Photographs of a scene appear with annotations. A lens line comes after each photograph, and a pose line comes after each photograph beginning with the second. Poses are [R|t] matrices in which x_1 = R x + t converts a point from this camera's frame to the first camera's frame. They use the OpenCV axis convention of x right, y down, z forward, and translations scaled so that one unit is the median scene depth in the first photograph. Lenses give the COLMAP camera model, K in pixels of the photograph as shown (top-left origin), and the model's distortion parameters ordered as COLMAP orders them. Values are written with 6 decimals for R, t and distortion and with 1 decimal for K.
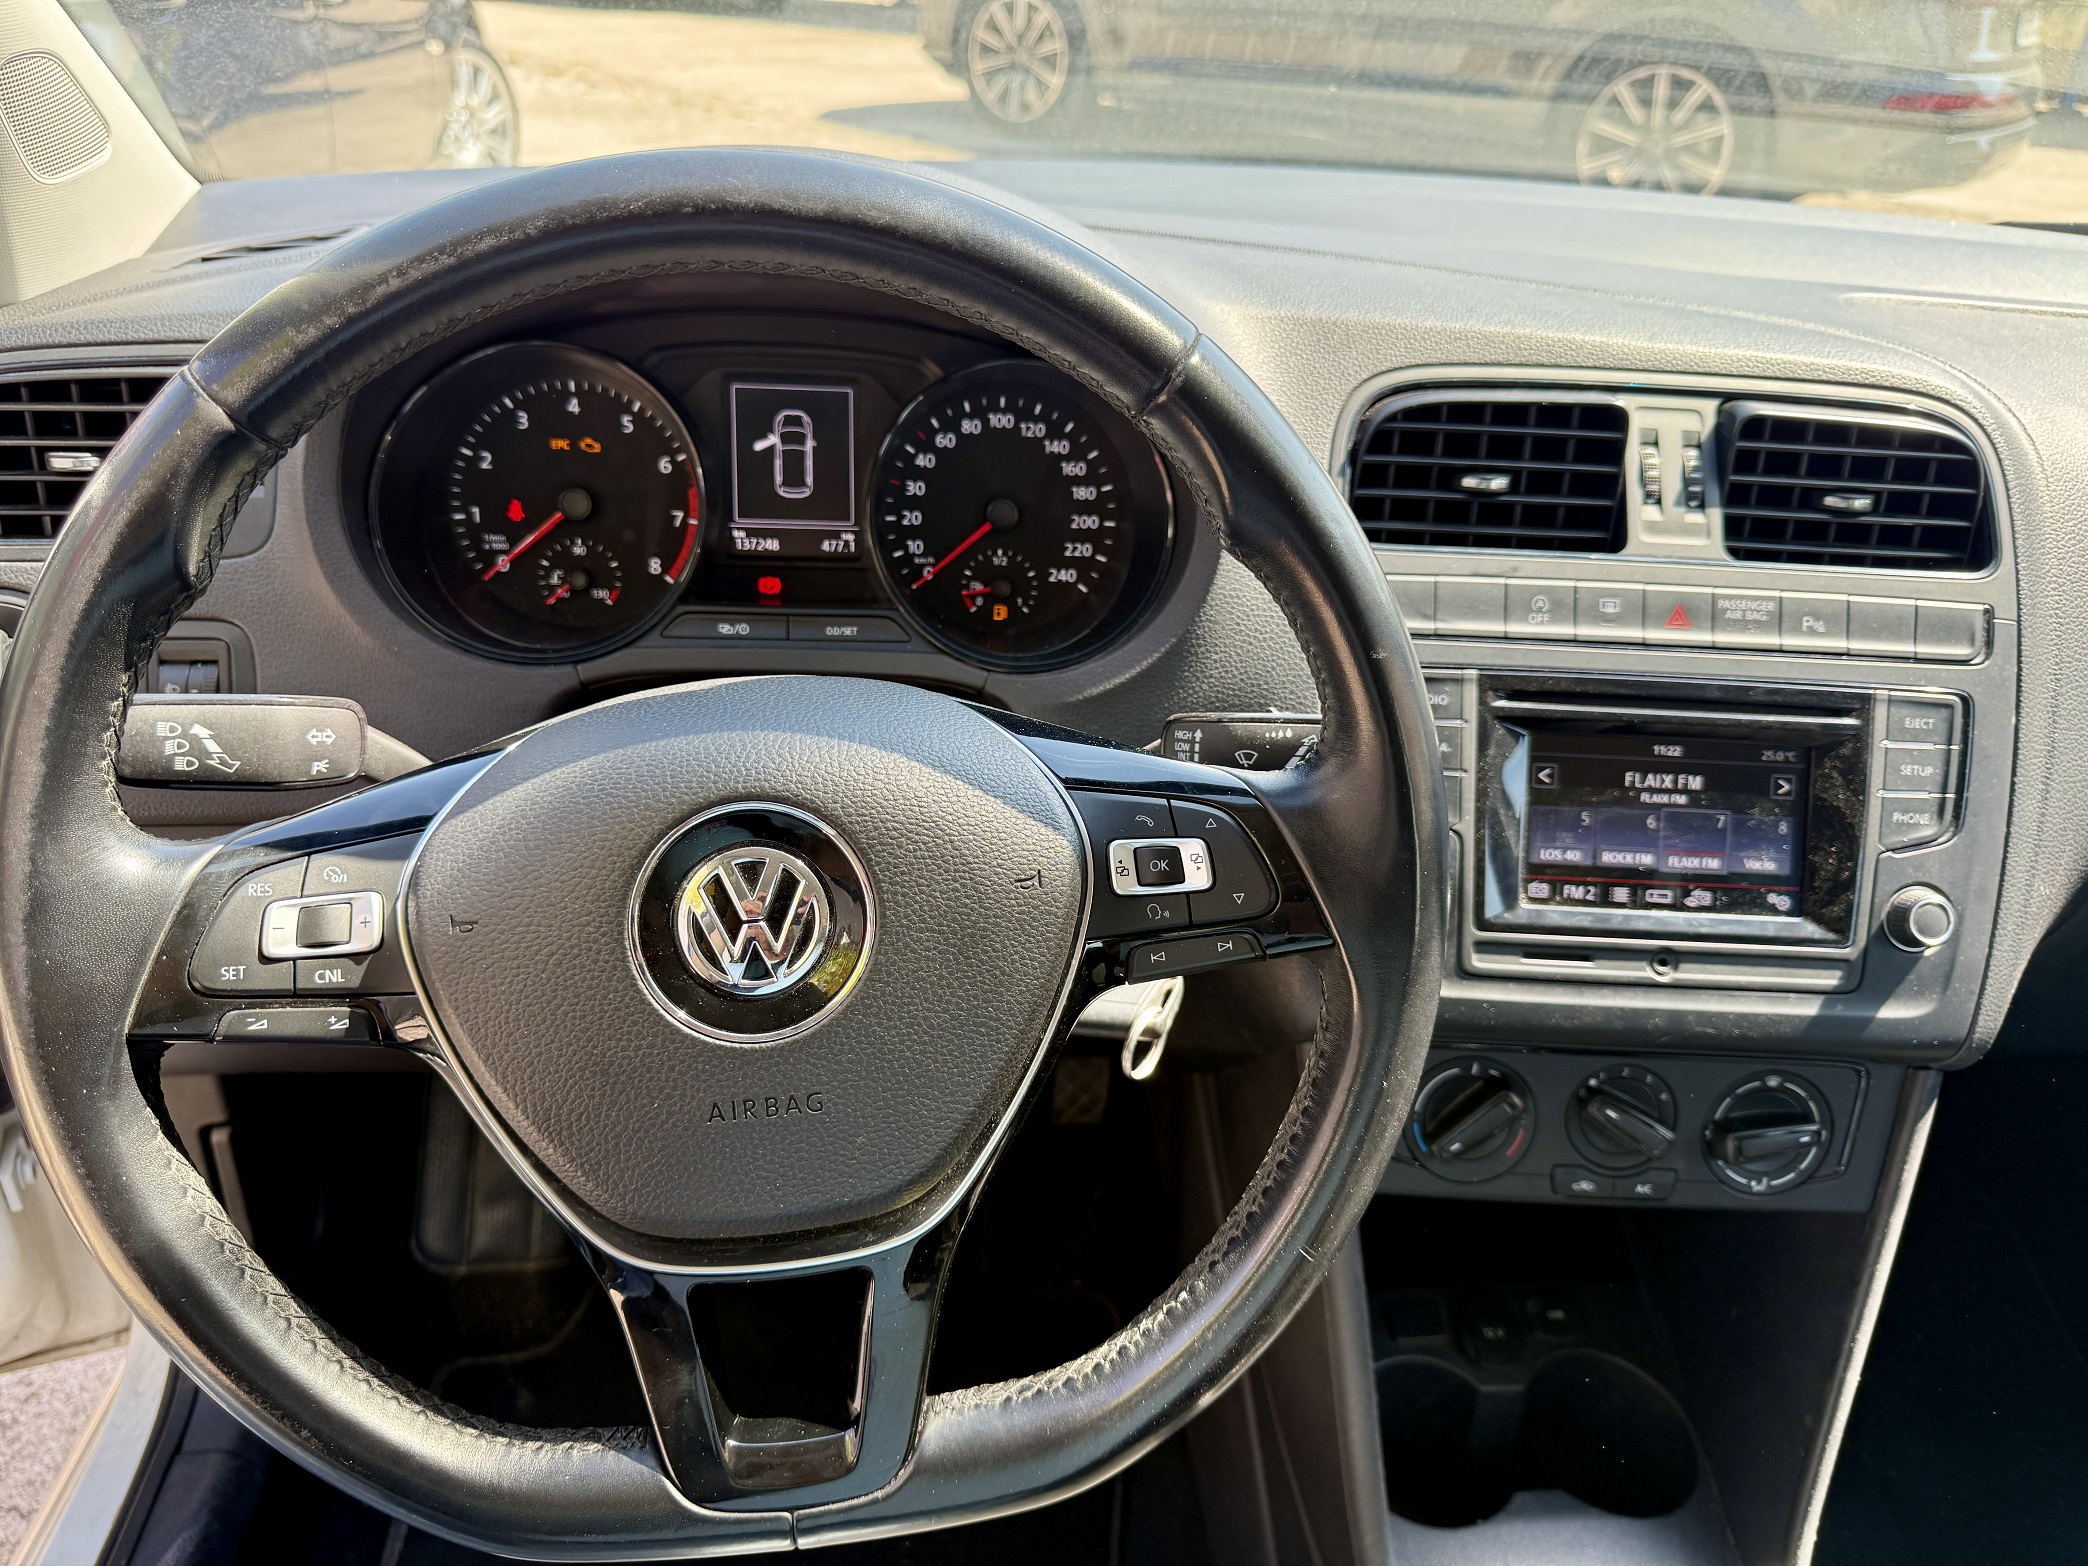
lens RADIAL K [[1548.4, 0, 1044.0], [0, 1548.4, 783.0], [0, 0, 1]] dist [0.051416, -0.129580]
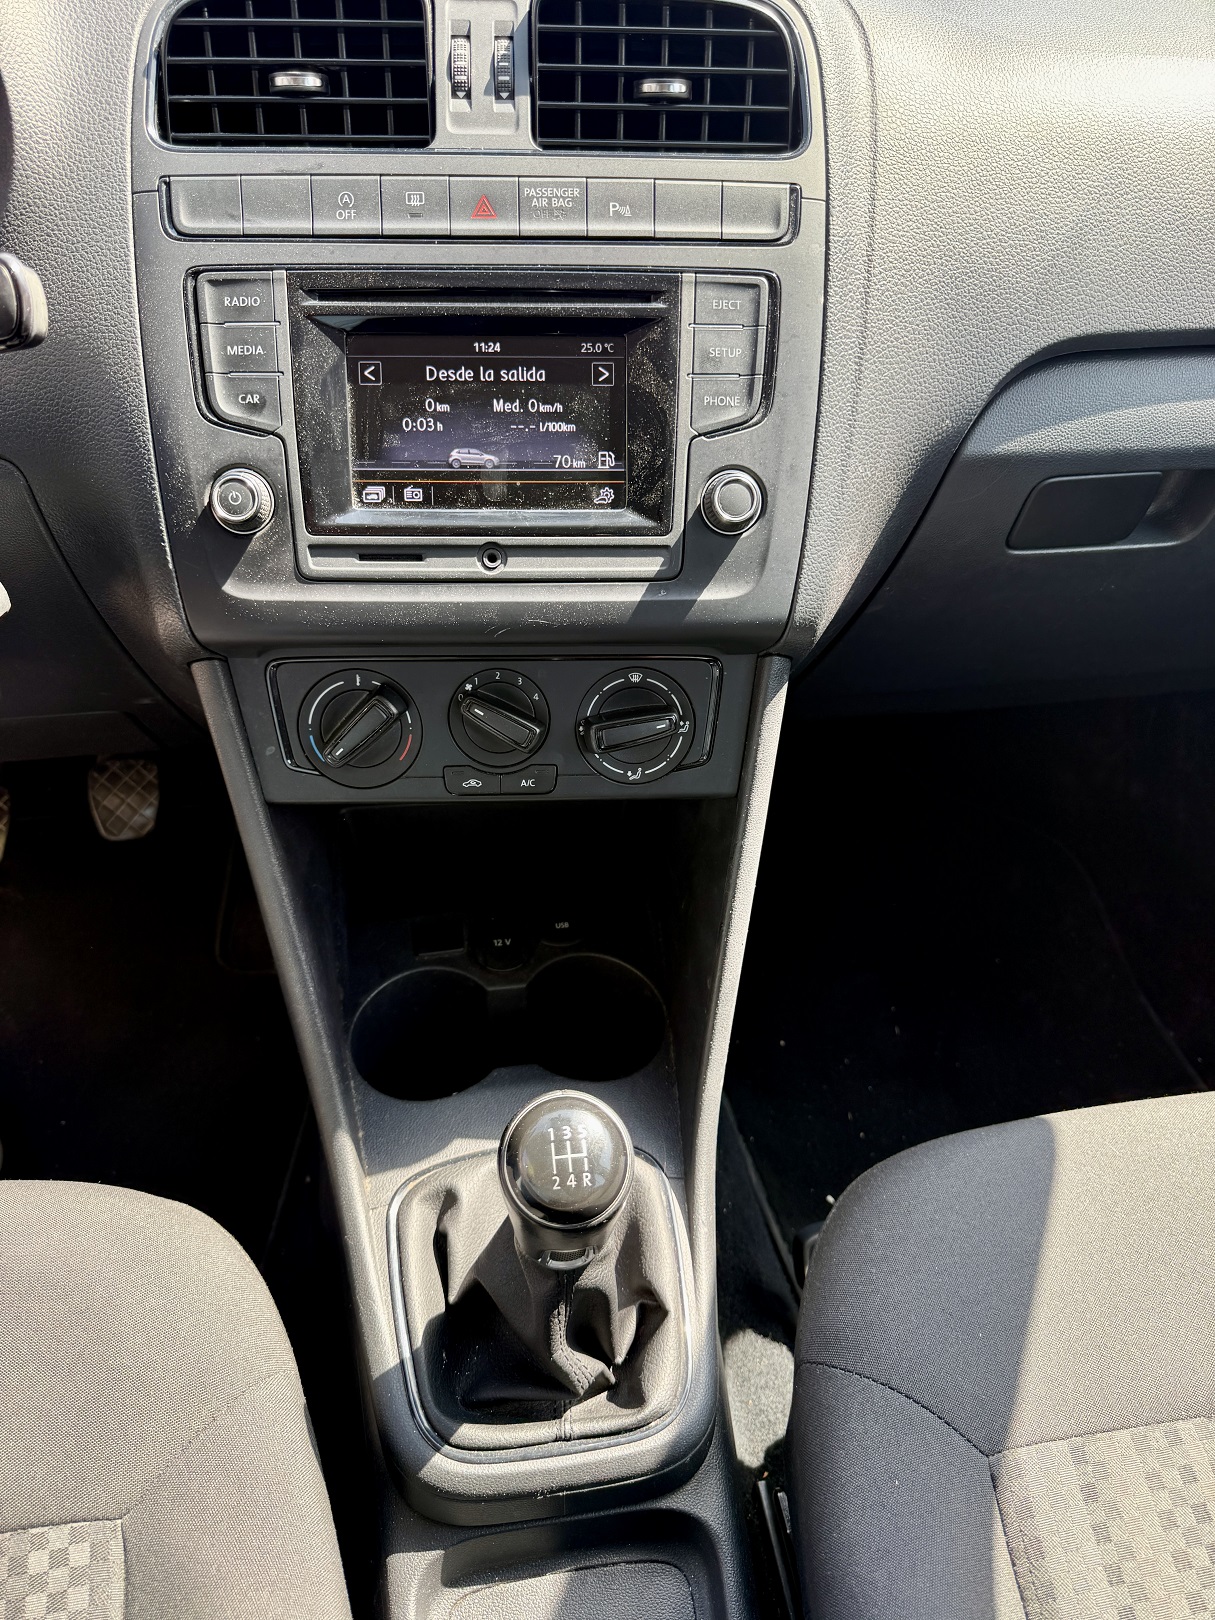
lens RADIAL K [[1201.3, 0, 607.5], [0, 1201.3, 810.0], [0, 0, 1]] dist [0.051416, -0.129580]
pose [[0.997638, -0.059543, 0.034259, 0.436347], [0.054137, 0.988458, 0.141492, 0.172659], [-0.042289, -0.139303, 0.989346, 0.168864]]
